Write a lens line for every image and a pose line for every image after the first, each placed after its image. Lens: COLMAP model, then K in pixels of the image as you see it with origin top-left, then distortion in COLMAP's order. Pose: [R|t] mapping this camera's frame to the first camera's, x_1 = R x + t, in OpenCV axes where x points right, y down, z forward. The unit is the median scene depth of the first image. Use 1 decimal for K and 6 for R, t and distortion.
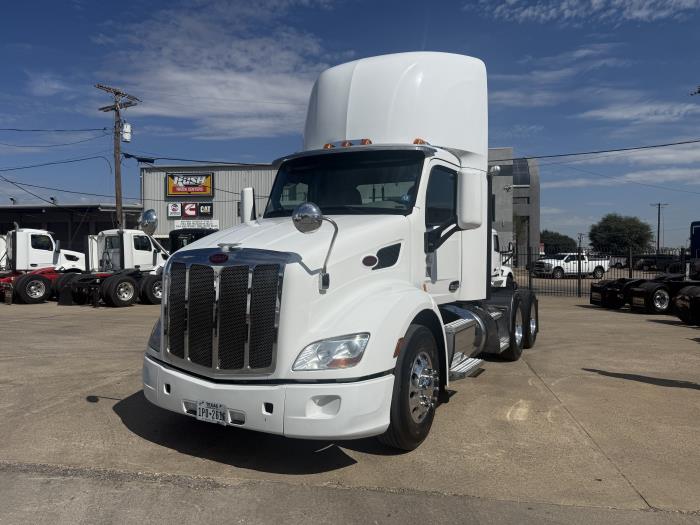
lens RADIAL K [[491.4, 0, 357.2], [0, 491.4, 256.0], [0, 0, 1]] dist [0.042004, -0.049716]
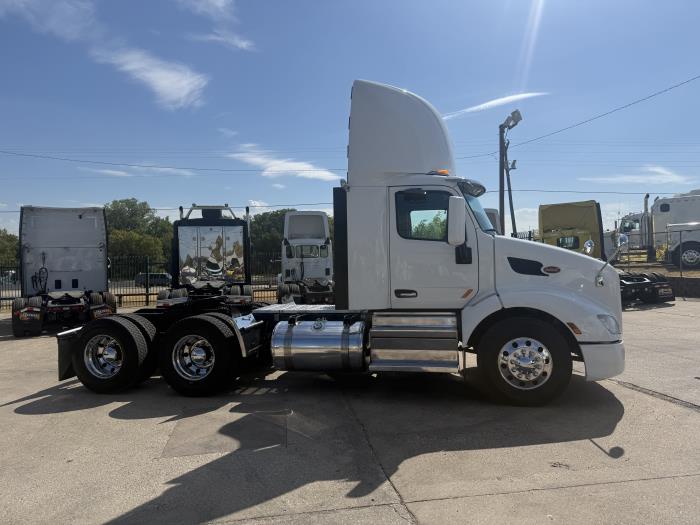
lens RADIAL K [[491.4, 0, 352.3], [0, 491.4, 256.3], [0, 0, 1]] dist [0.042004, -0.049716]
pose [[-0.286455, 0.007994, 0.958060, -1.125406], [0.013837, 0.999895, -0.004206, -0.025342], [-0.957994, 0.012052, -0.286536, 1.561171]]
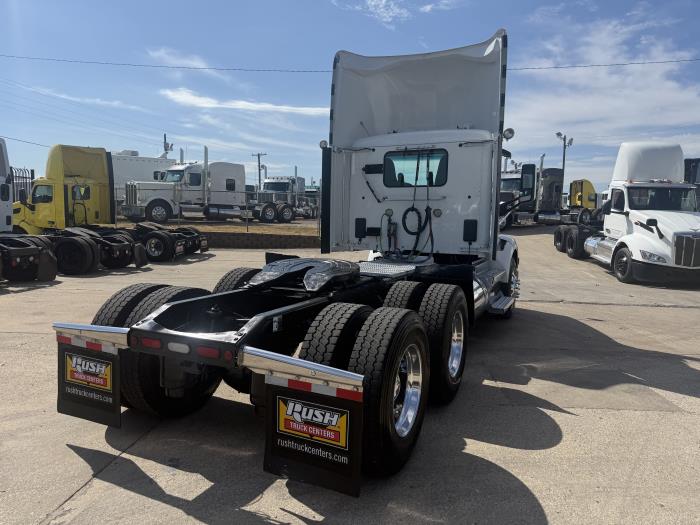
lens RADIAL K [[491.4, 0, 354.6], [0, 491.4, 267.4], [0, 0, 1]] dist [0.042004, -0.049716]
pose [[-0.997736, -0.024344, -0.062696, 0.289402], [-0.030223, 0.995058, 0.094584, 0.009318], [0.060083, 0.096265, -0.993541, 2.341828]]
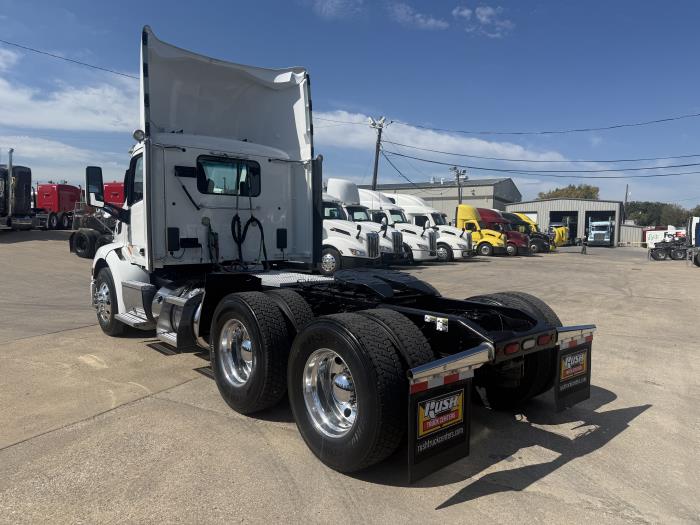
lens RADIAL K [[491.4, 0, 360.5], [0, 491.4, 263.9], [0, 0, 1]] dist [0.042004, -0.049716]
pose [[-0.338048, 0.051769, -0.939704, 1.094375], [-0.008163, 0.998287, 0.057933, 0.015325], [0.941093, 0.027255, -0.337047, 1.821852]]
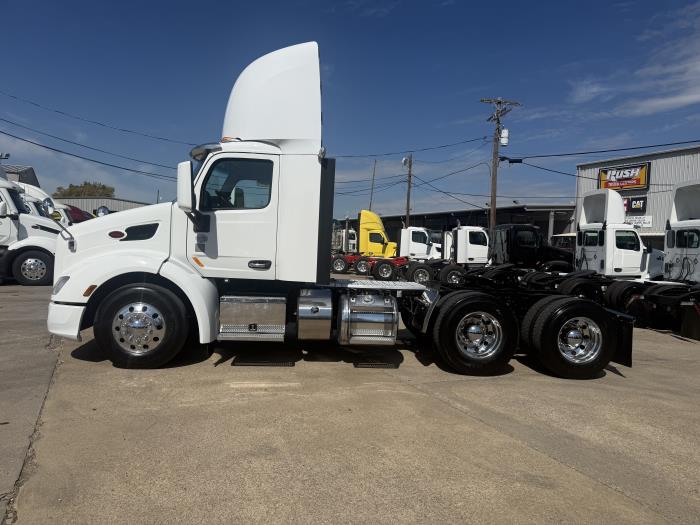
lens RADIAL K [[491.4, 0, 353.8], [0, 491.4, 264.9], [0, 0, 1]] dist [0.042004, -0.049716]
pose [[0.567830, 0.053496, -0.821406, 1.184451], [-0.039485, 0.998507, 0.037735, 0.011513], [0.822198, 0.011006, 0.569095, 0.529018]]
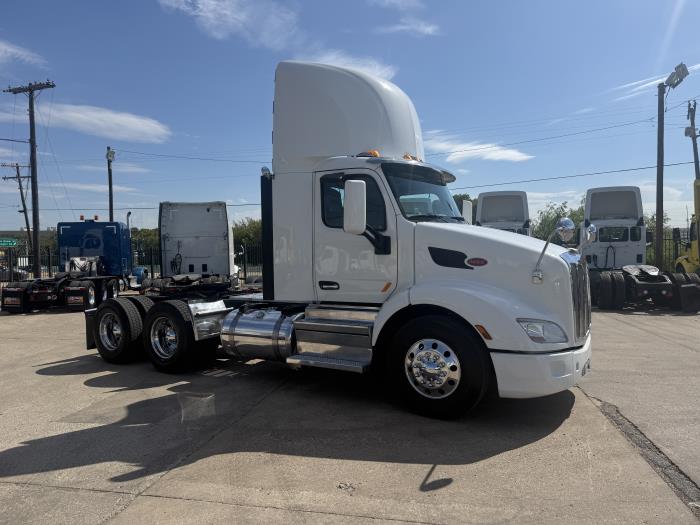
lens RADIAL K [[491.4, 0, 353.3], [0, 491.4, 263.1], [0, 0, 1]] dist [0.042004, -0.049716]
pose [[0.074738, -0.032261, 0.996681, -1.135637], [0.014054, 0.999411, 0.031296, -0.023460], [-0.997104, 0.011668, 0.075147, 1.011856]]
